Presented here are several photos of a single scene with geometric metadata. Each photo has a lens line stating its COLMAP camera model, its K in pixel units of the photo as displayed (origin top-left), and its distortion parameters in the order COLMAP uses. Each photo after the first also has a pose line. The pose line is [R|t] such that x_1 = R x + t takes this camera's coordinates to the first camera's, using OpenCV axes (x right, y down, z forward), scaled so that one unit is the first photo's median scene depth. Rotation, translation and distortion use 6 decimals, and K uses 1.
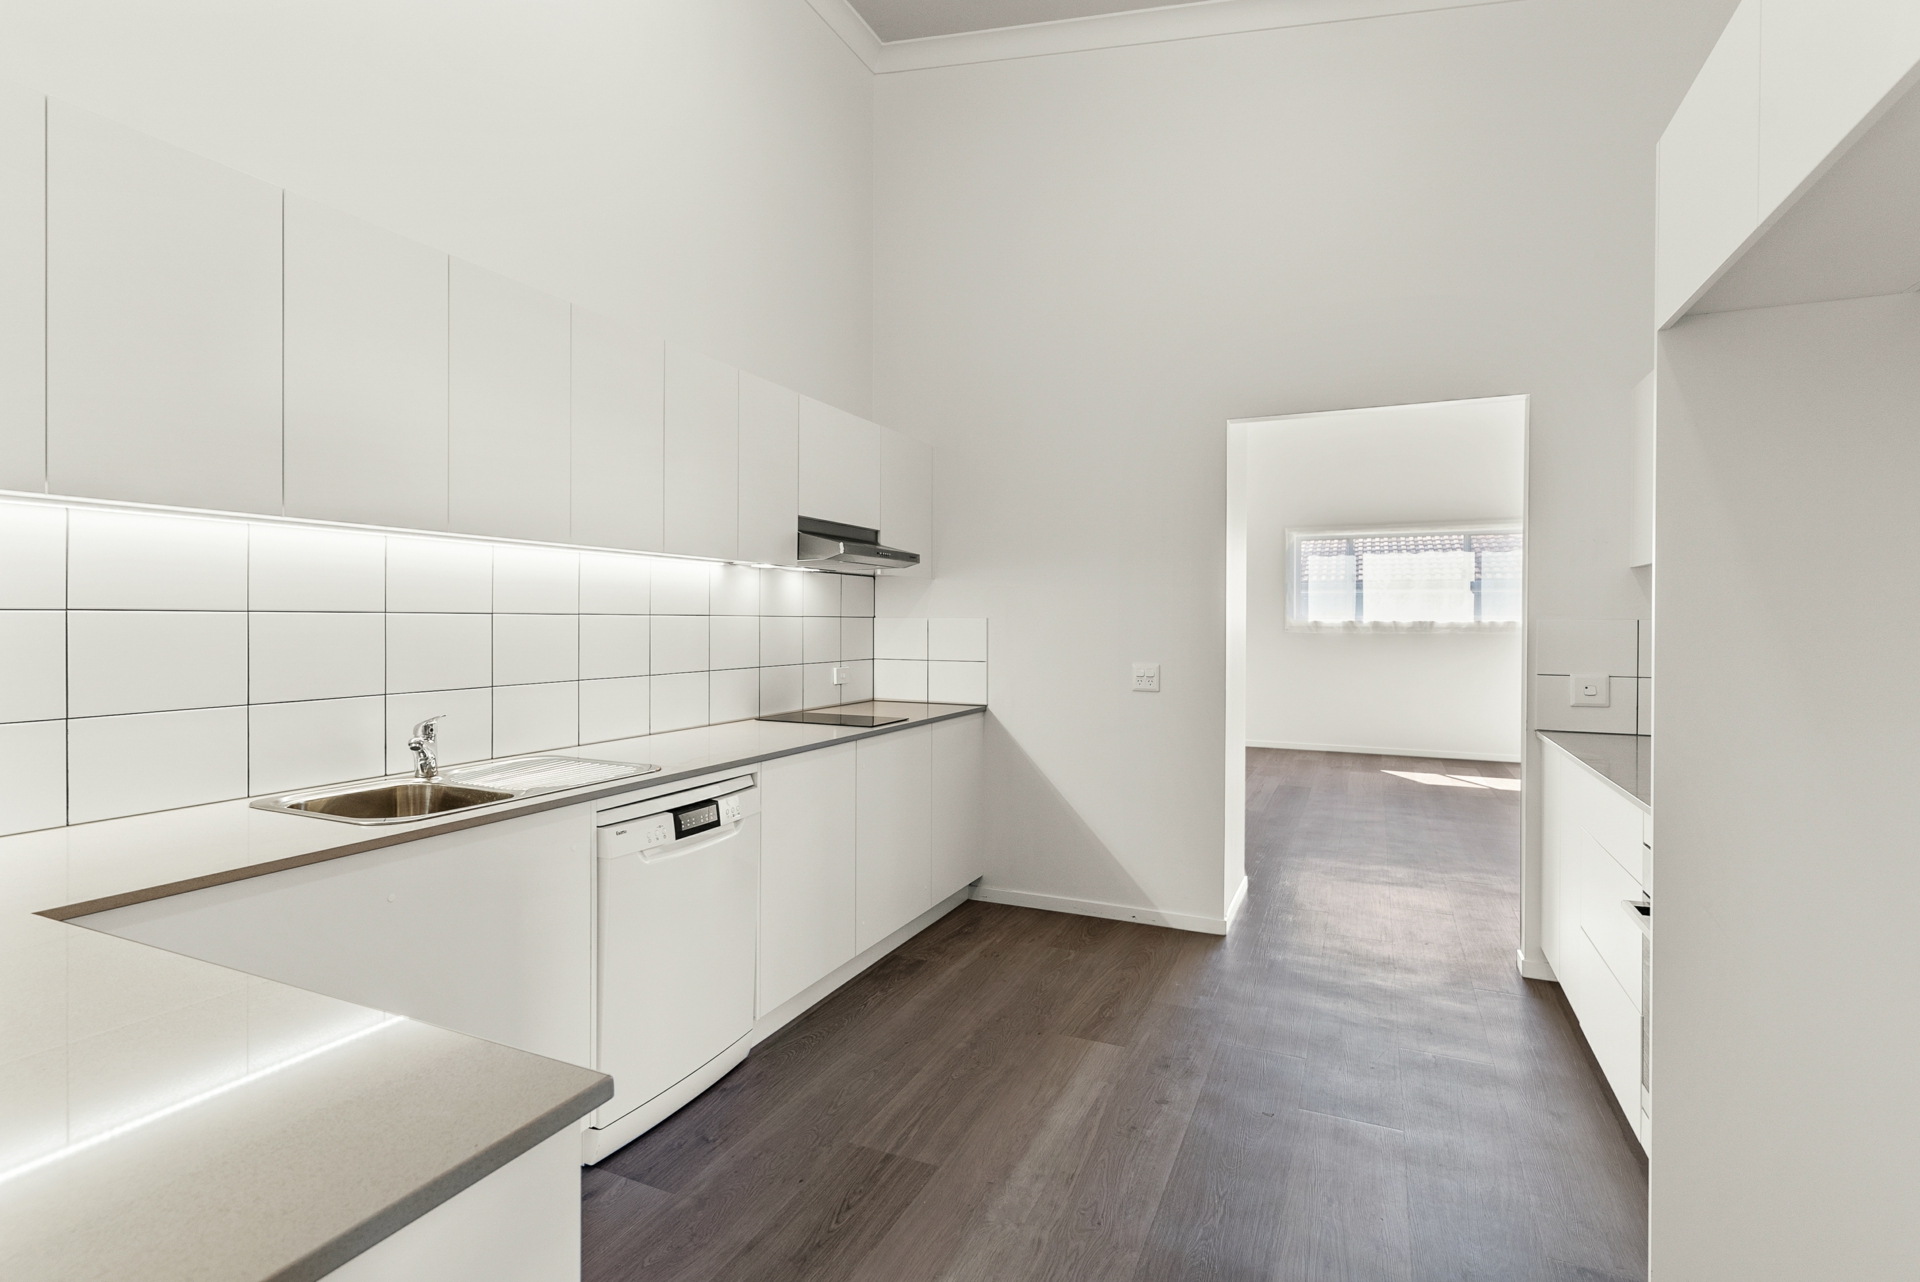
lens RADIAL K [[913.0, 0, 952.5], [0, 913.0, 631.7], [0, 0, 1]] dist [0.000741, -0.000616]
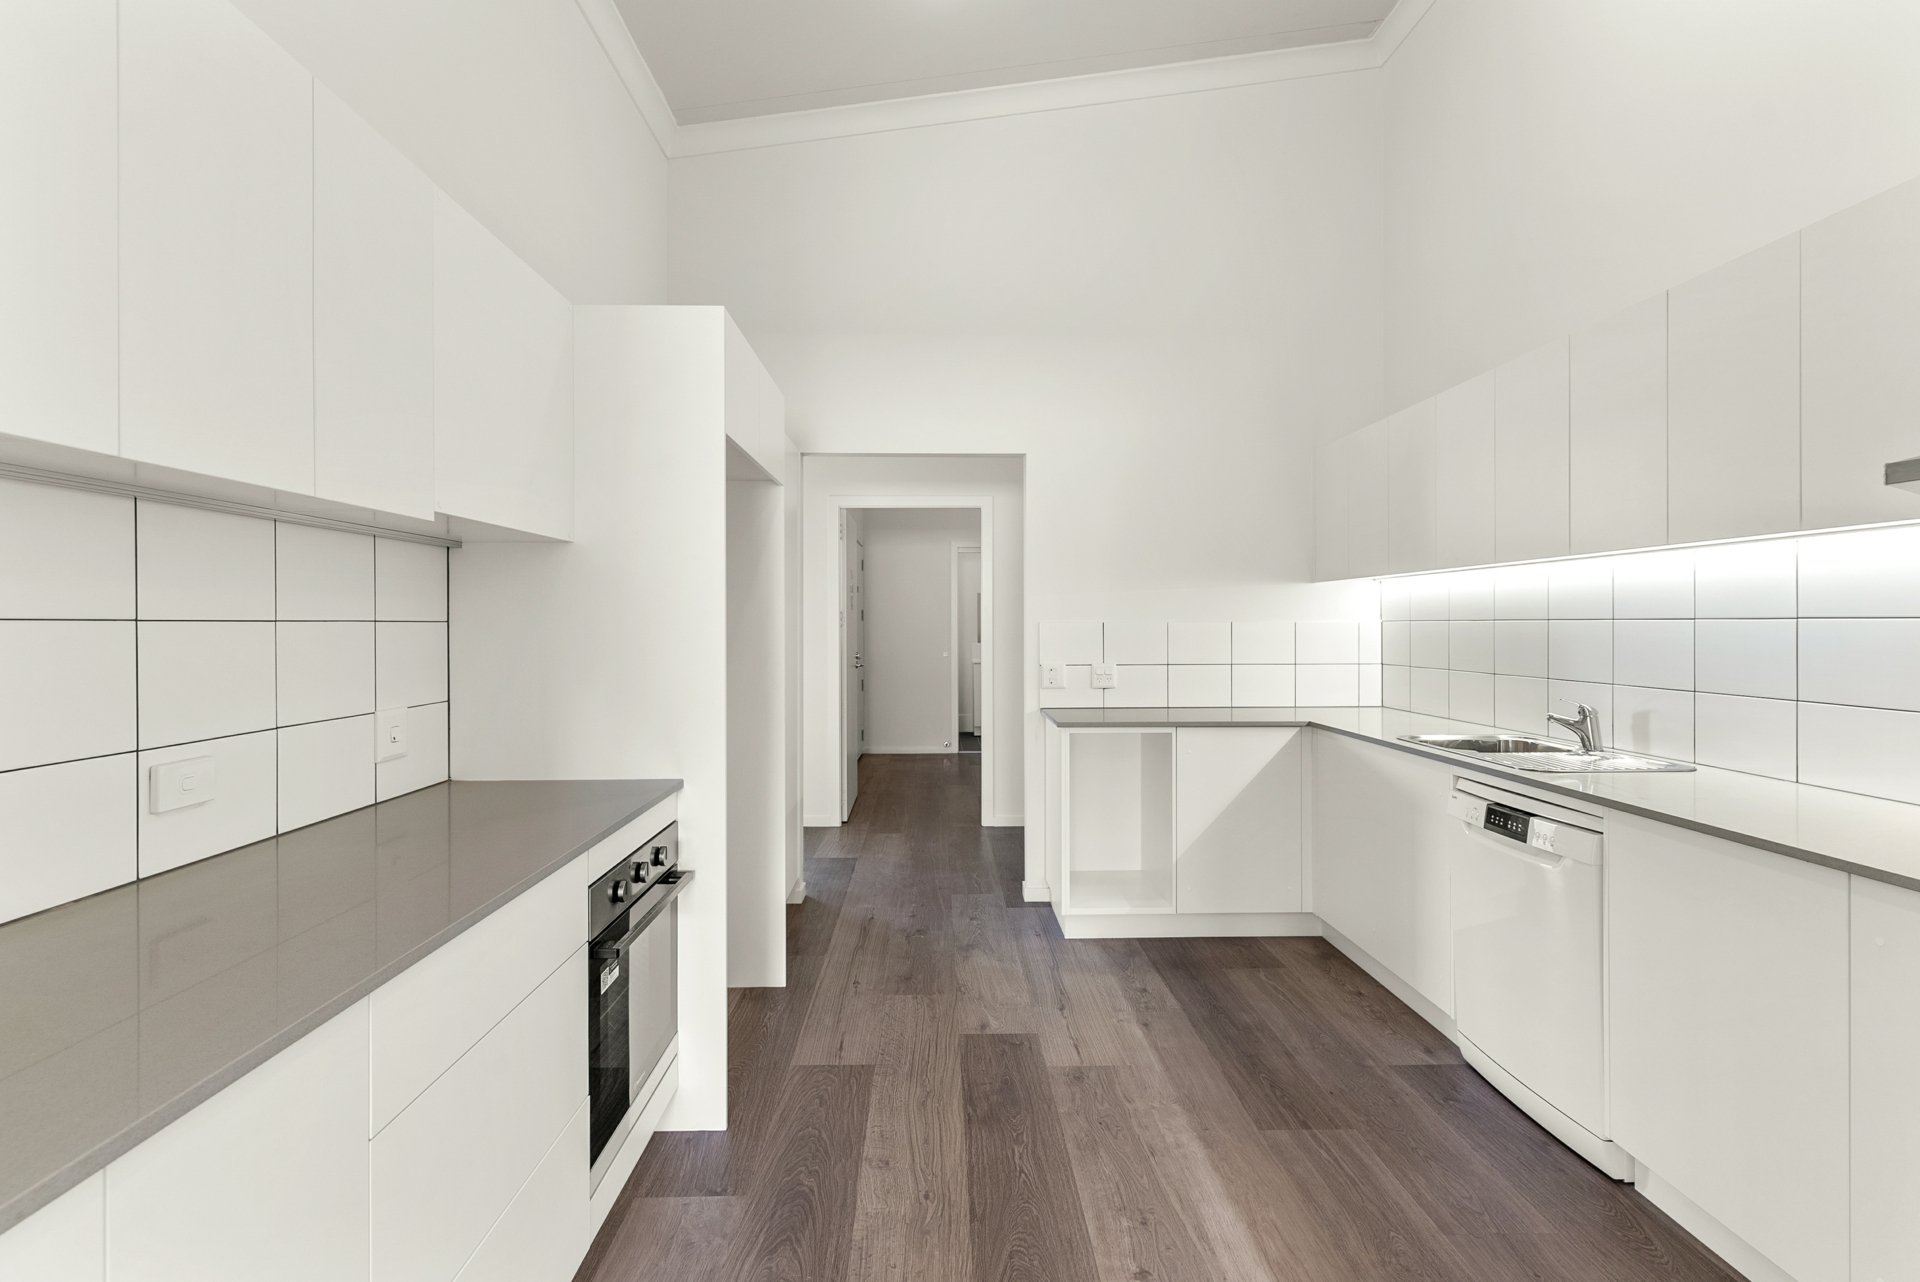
lens RADIAL K [[913.0, 0, 957.6], [0, 913.0, 625.6], [0, 0, 1]] dist [0.000741, -0.000616]
pose [[-0.896122, 0.002716, -0.443799, 0.769926], [-0.003563, 0.999905, 0.013313, -0.023865], [0.443793, 0.013511, -0.896028, 1.771410]]
